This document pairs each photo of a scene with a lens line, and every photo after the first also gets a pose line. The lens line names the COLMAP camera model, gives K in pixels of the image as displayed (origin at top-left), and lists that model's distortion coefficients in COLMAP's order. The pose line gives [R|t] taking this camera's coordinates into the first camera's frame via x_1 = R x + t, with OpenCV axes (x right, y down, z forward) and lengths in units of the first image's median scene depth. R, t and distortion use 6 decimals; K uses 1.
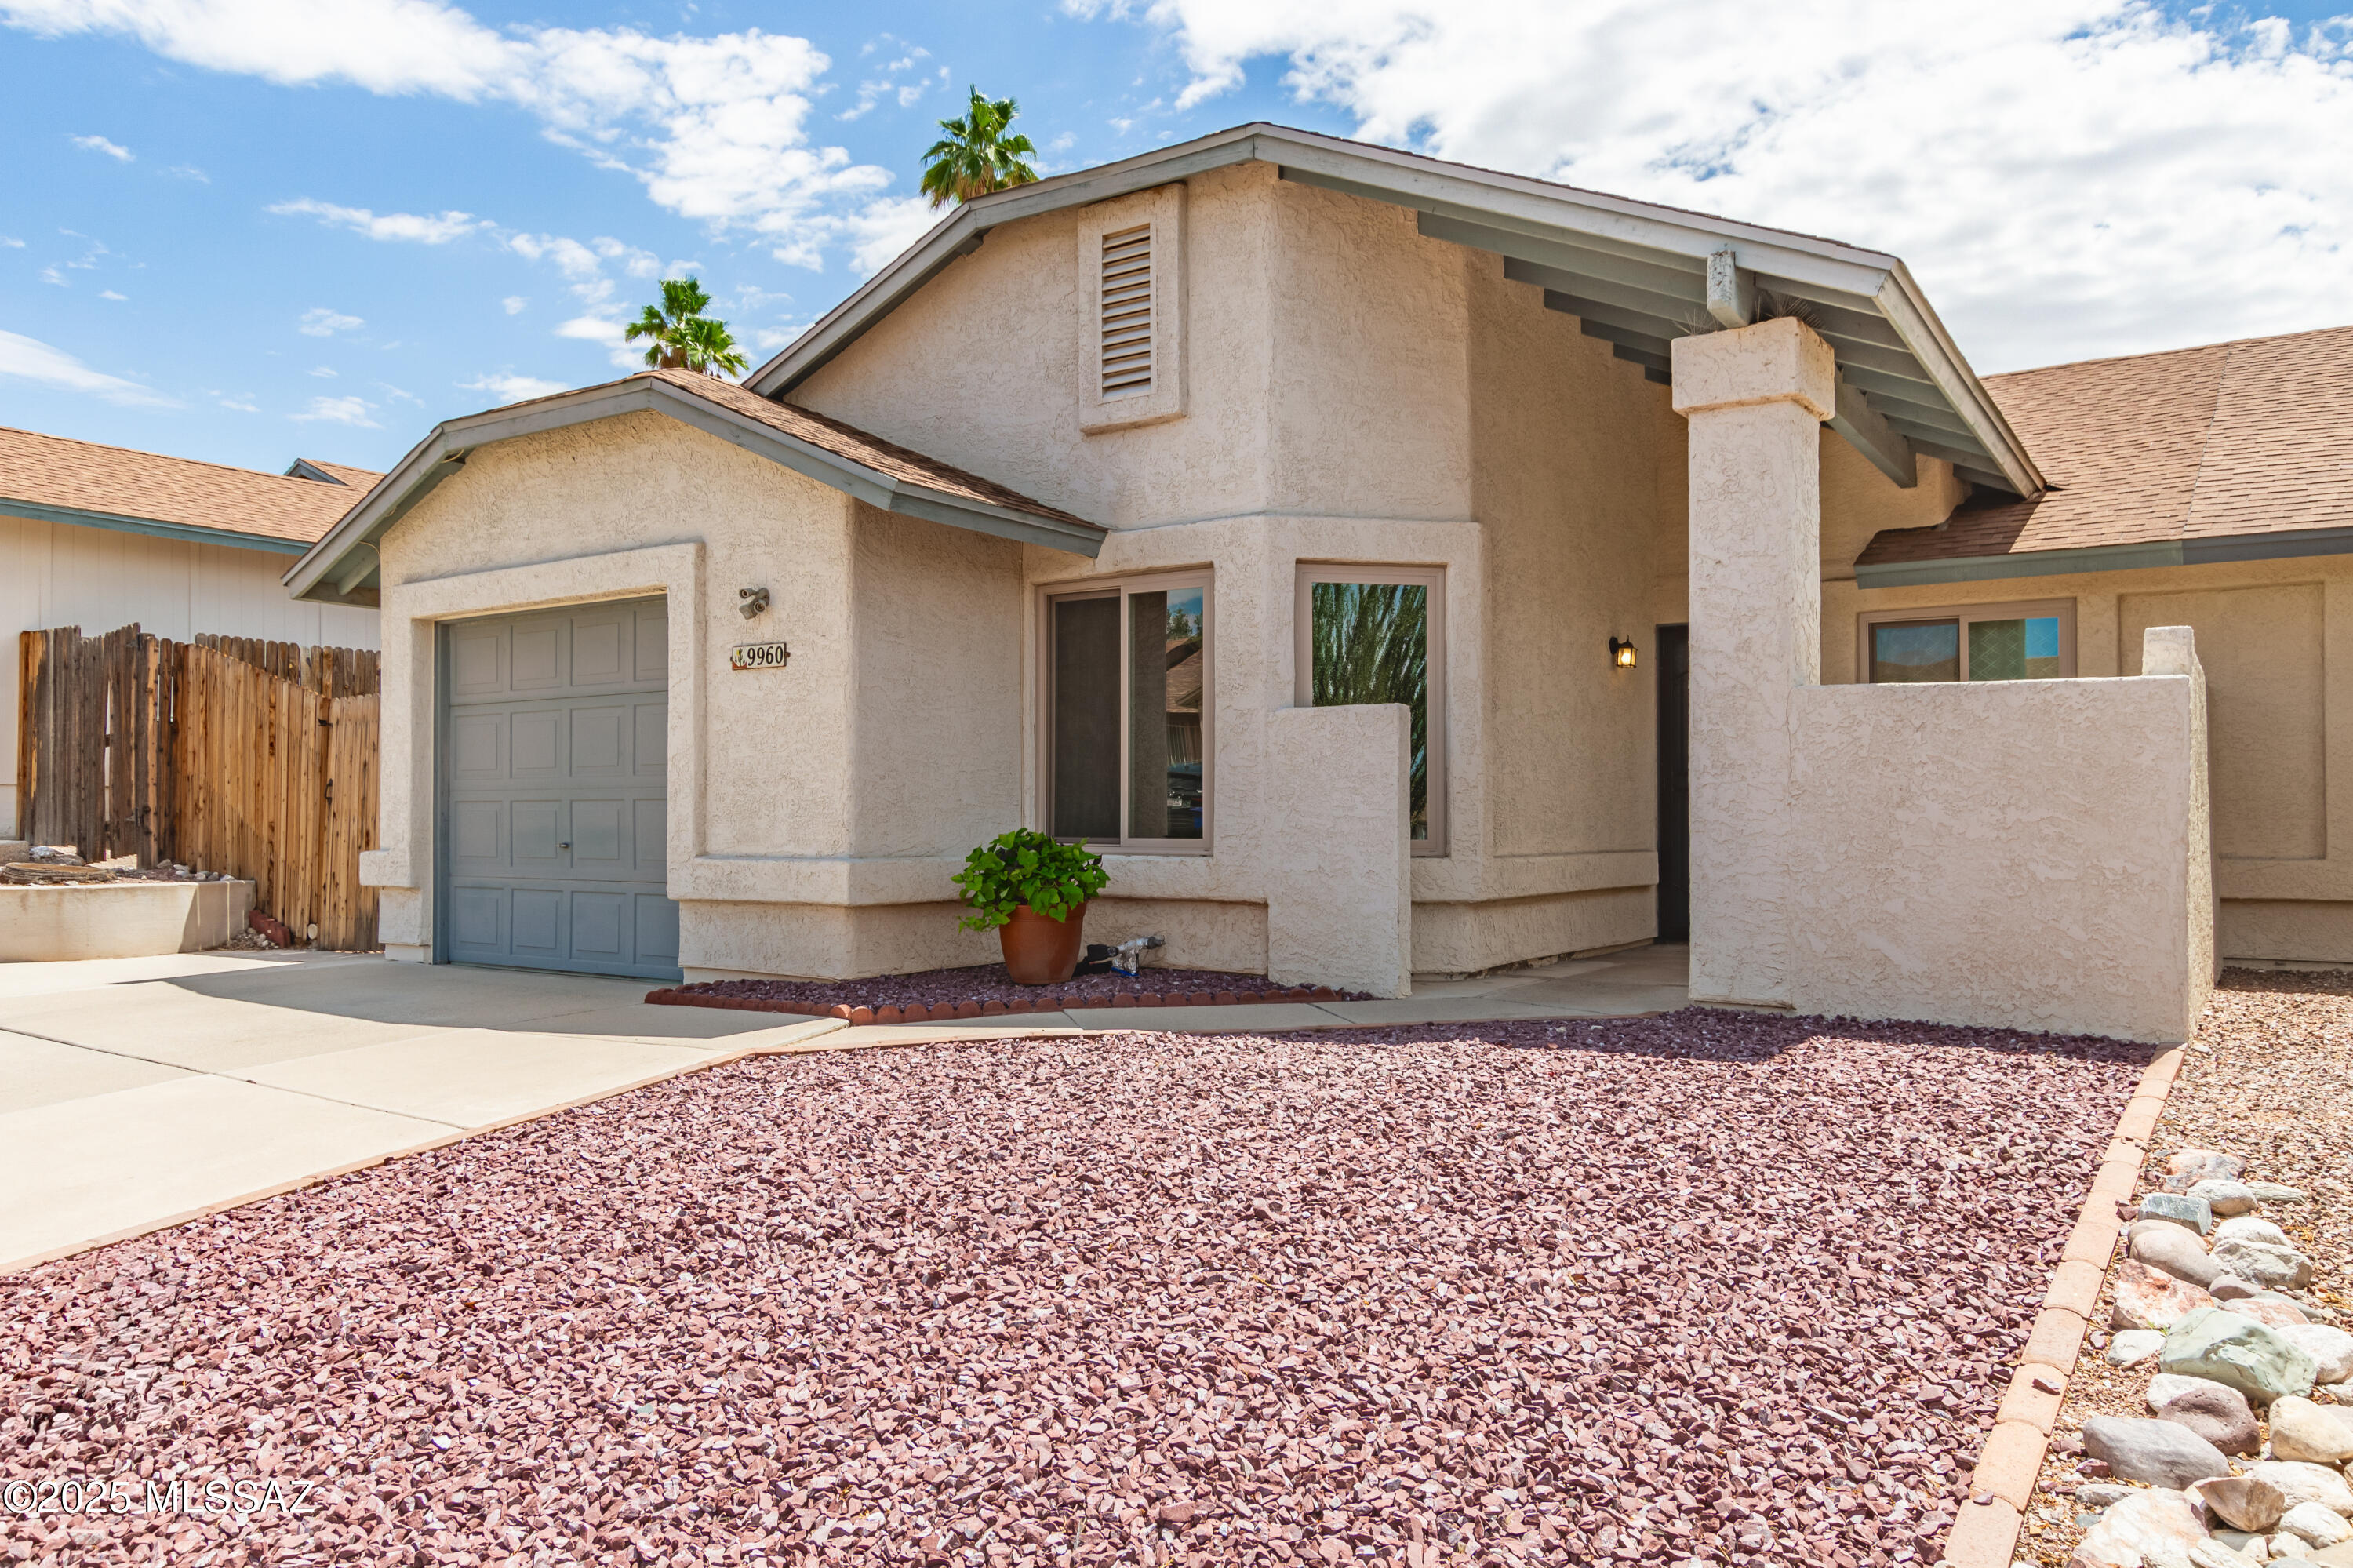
lens RADIAL K [[1574.4, 0, 1172.0], [0, 1574.4, 787.9], [0, 0, 1]] dist [0.000164, 0.003114]
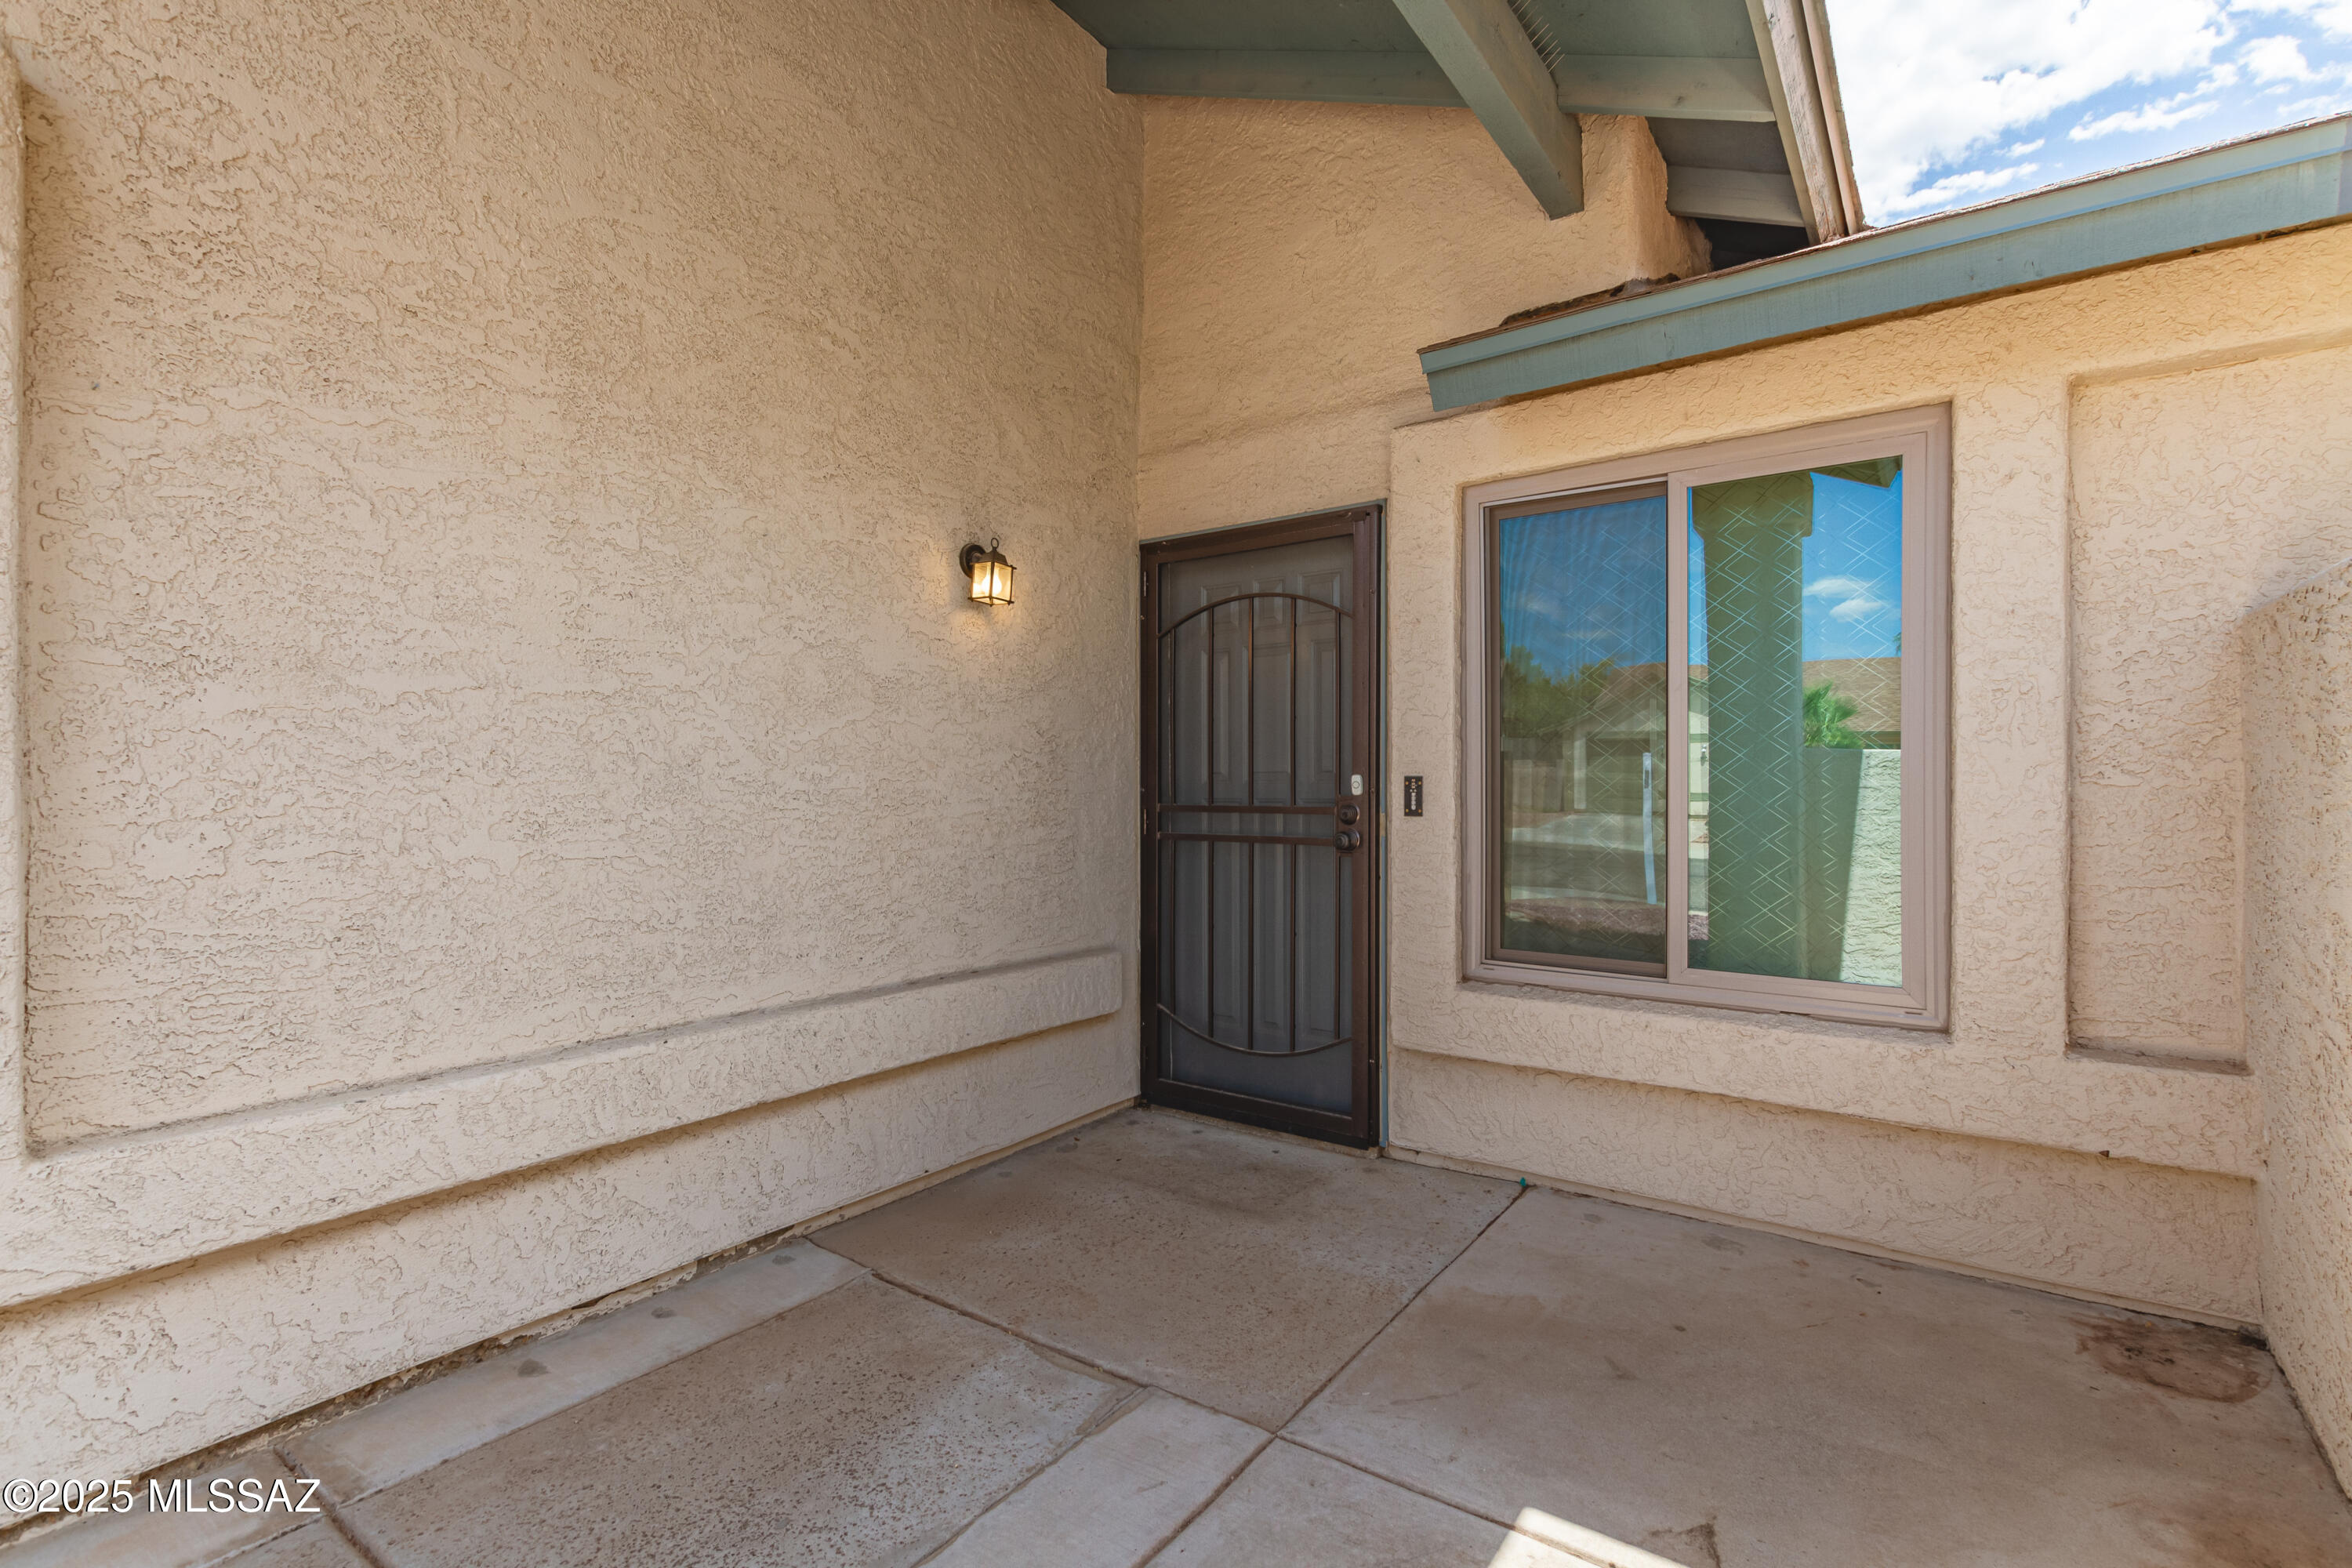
lens RADIAL K [[1074.5, 0, 1187.4], [0, 1074.5, 772.8], [0, 0, 1]] dist [0.011329, -0.005307]
pose [[0.999935, -0.000646, -0.011352, 0.437247], [0.000870, 0.999805, 0.019734, -0.037069], [0.011338, -0.019743, 0.999741, 0.821196]]
